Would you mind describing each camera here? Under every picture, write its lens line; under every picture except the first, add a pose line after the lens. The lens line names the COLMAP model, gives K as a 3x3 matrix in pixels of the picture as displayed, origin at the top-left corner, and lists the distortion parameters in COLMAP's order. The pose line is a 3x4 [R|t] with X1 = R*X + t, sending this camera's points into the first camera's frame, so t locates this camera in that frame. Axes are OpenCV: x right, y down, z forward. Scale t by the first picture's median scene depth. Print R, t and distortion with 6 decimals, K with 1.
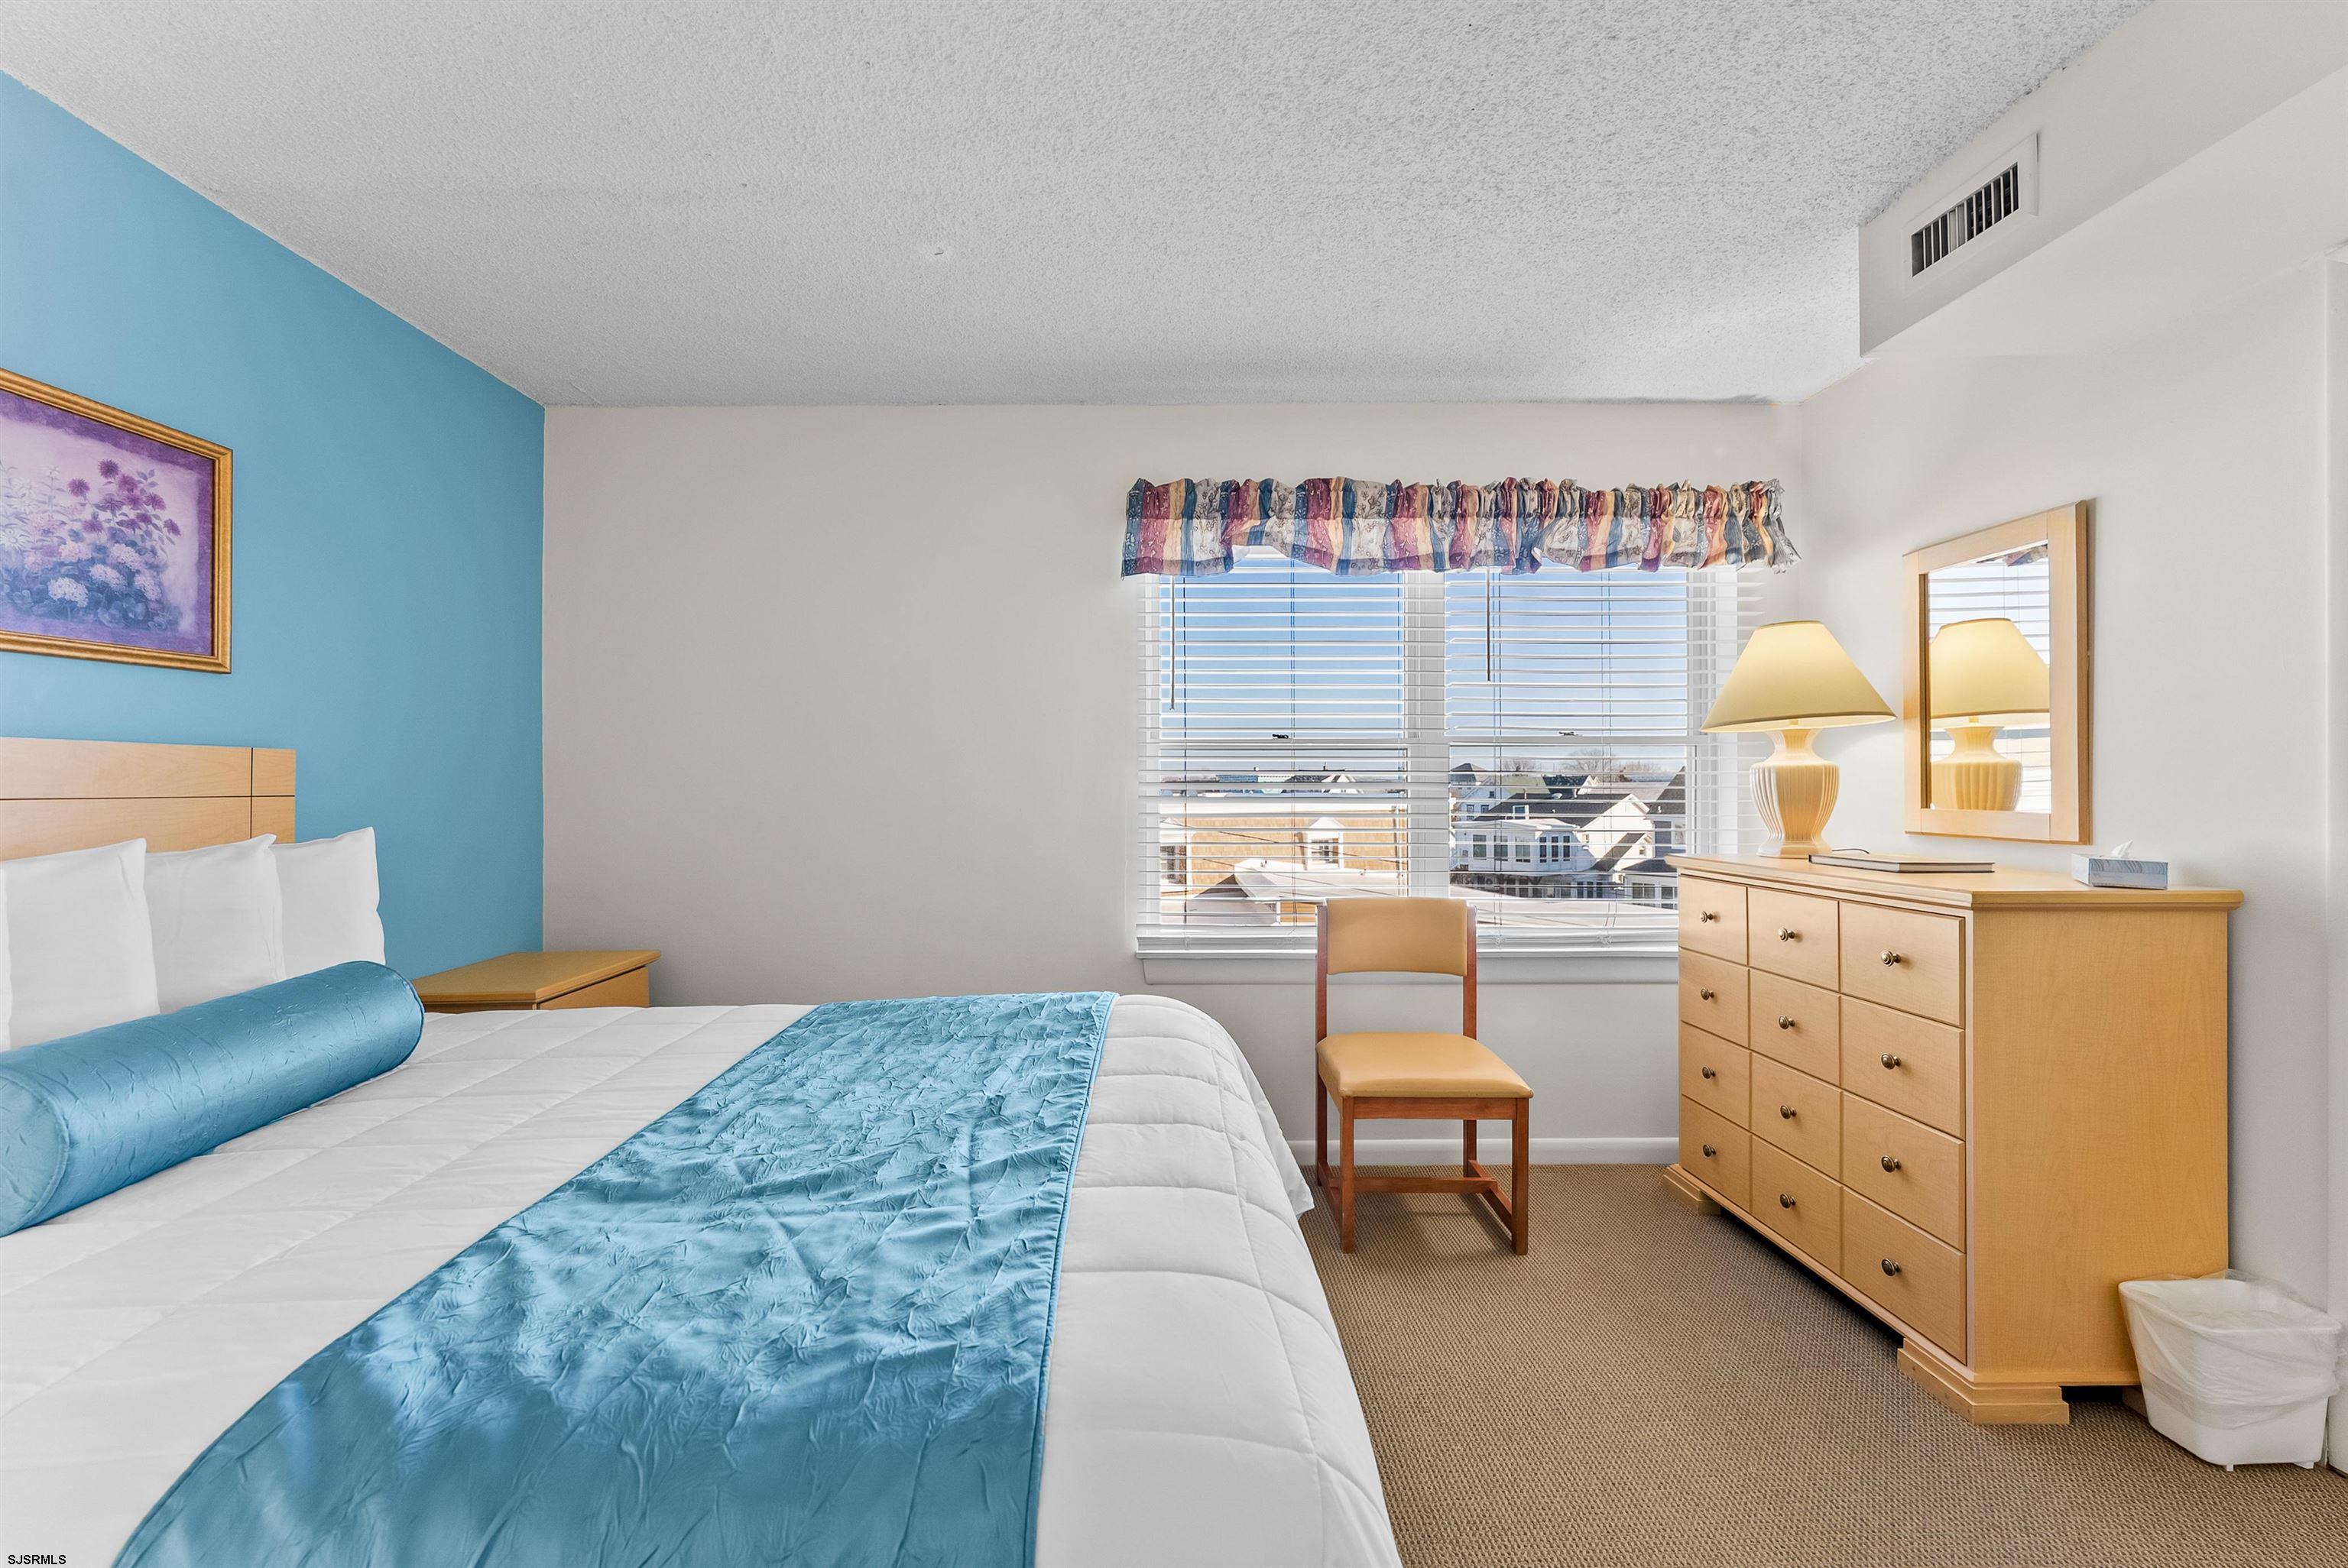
lens RADIAL K [[987.8, 0, 1168.0], [0, 987.8, 782.1], [0, 0, 1]] dist [0.002514, -0.000212]
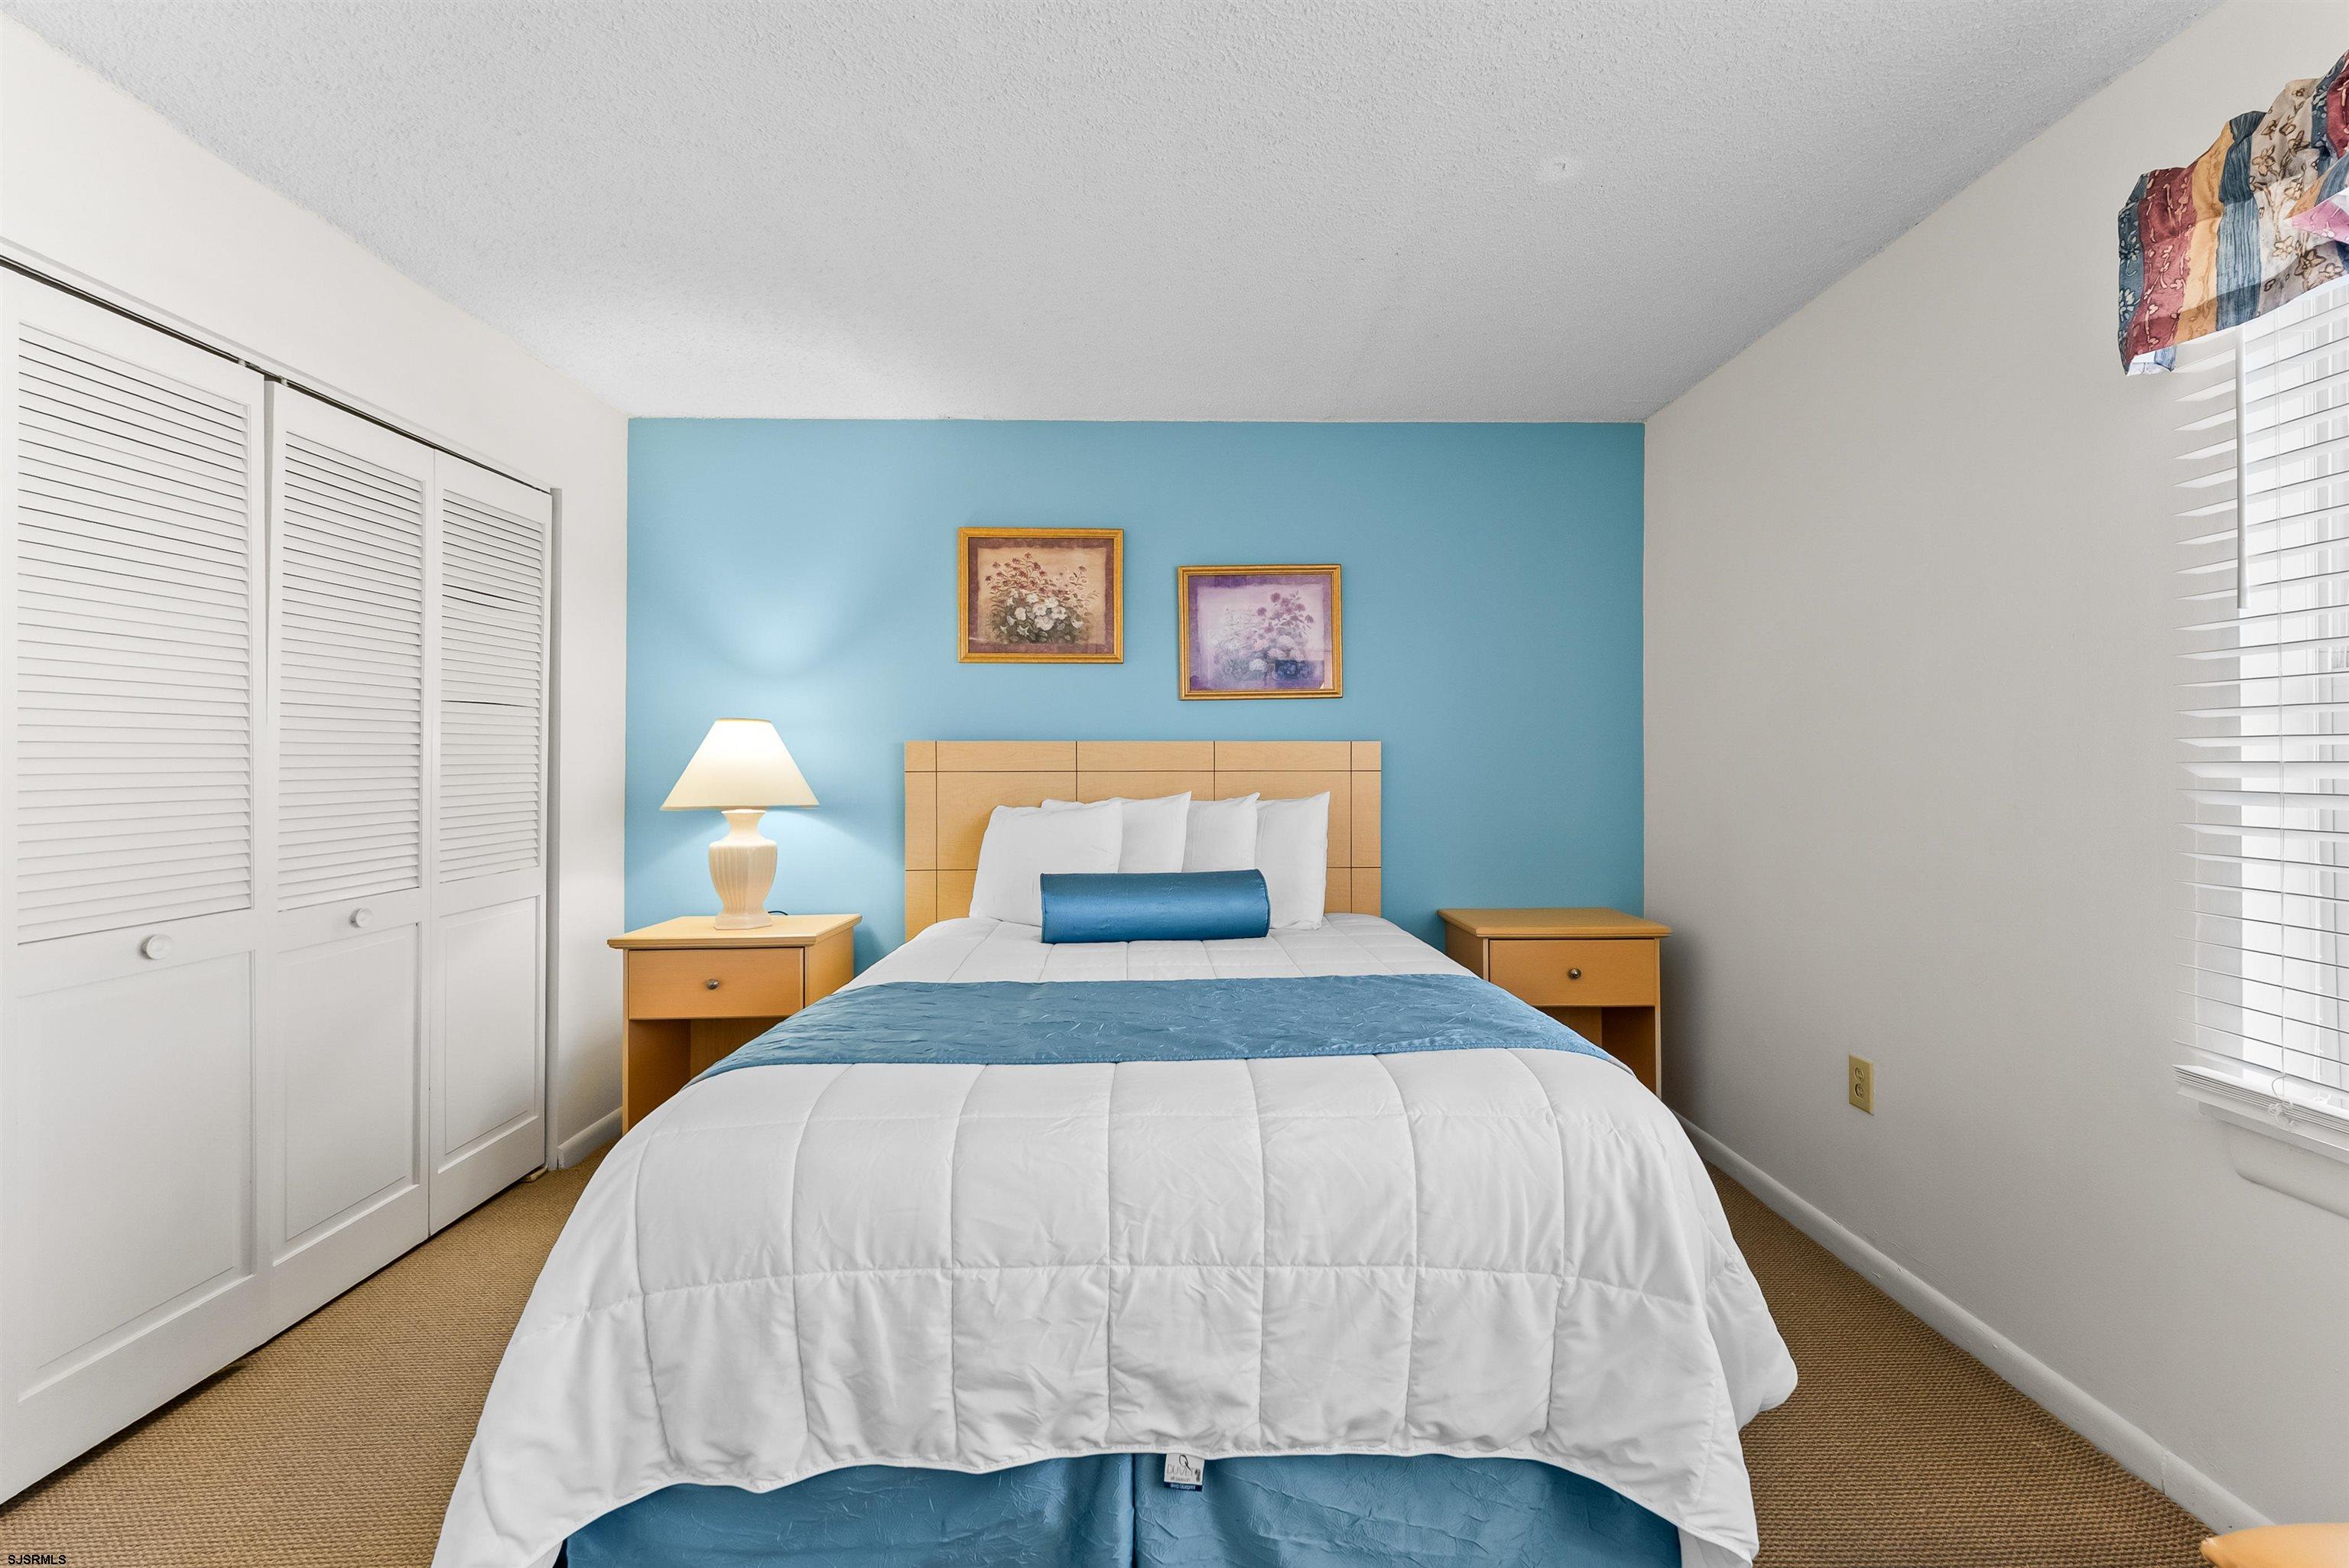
lens RADIAL K [[988.2, 0, 1188.9], [0, 988.2, 747.6], [0, 0, 1]] dist [0.002514, -0.000212]
pose [[-0.000079, -0.012114, -0.999927, 0.486839], [0.005965, 0.999909, -0.012114, -0.004779], [0.999982, -0.005965, -0.000007, 0.501629]]
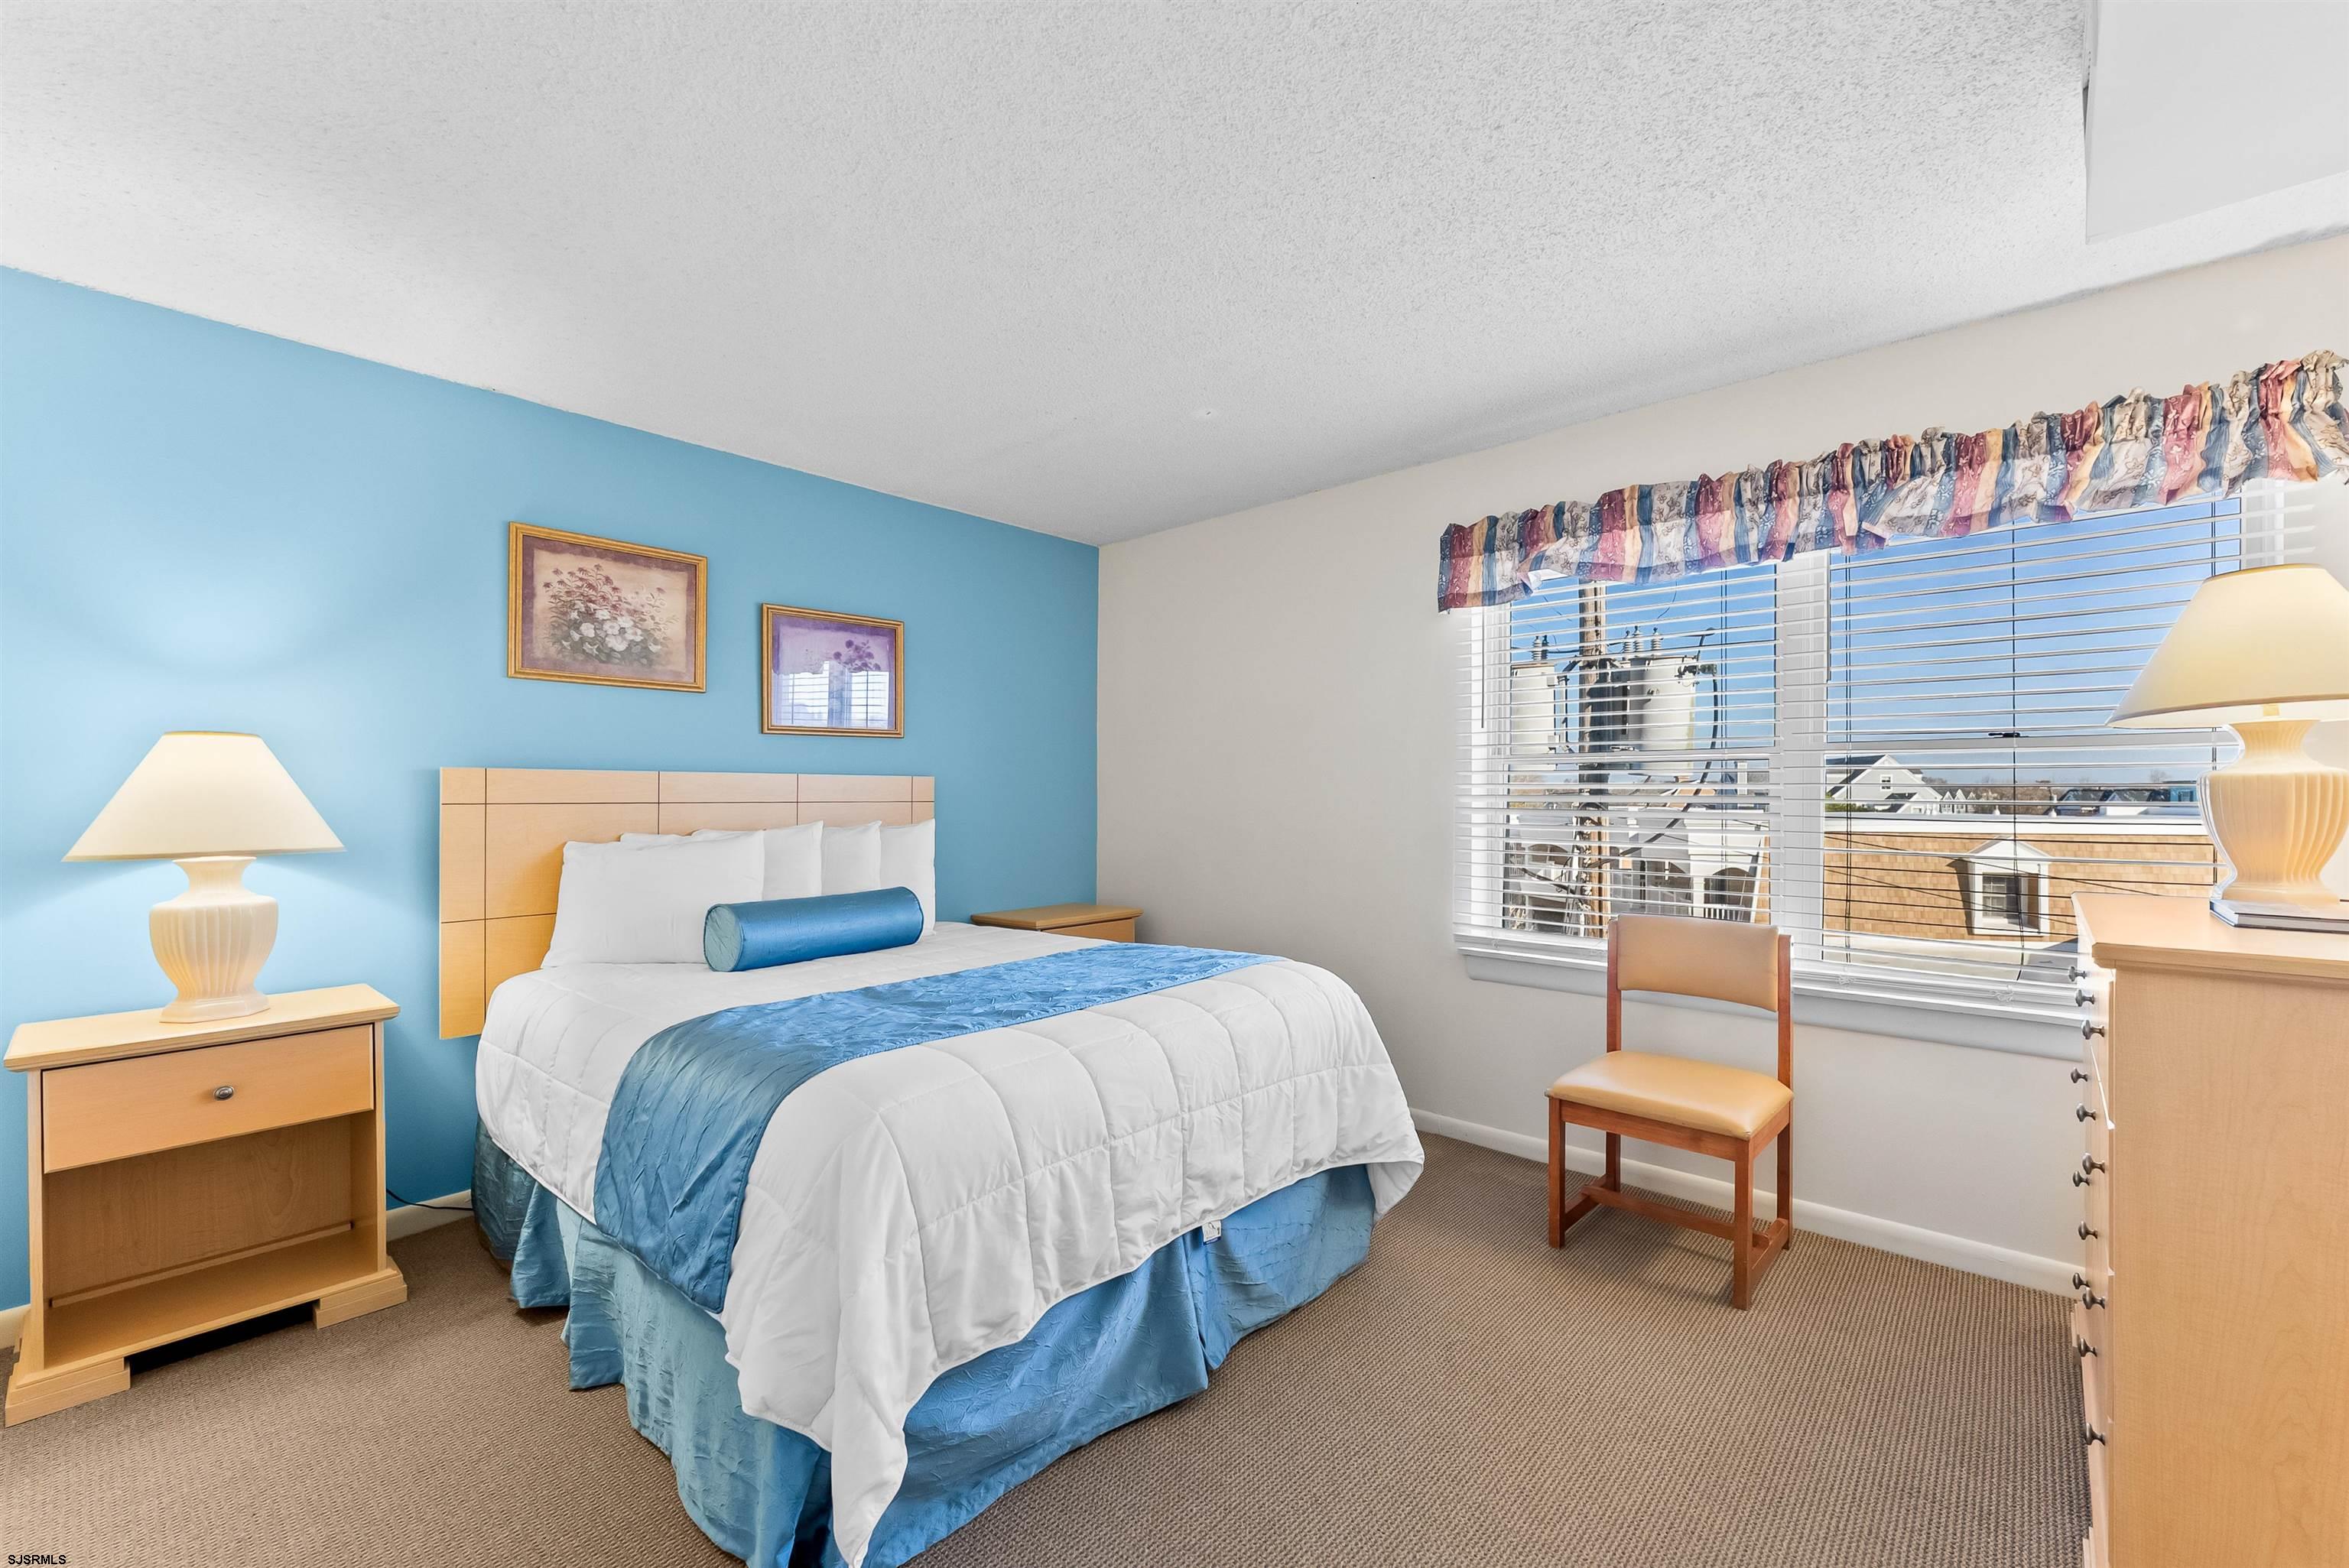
lens RADIAL K [[988.2, 0, 1186.9], [0, 988.2, 786.7], [0, 0, 1]] dist [0.002514, -0.000212]
pose [[0.735285, -0.003283, -0.677750, 0.511458], [0.000763, 0.999992, -0.004017, -0.005061], [0.677757, 0.002437, 0.735282, -0.024740]]
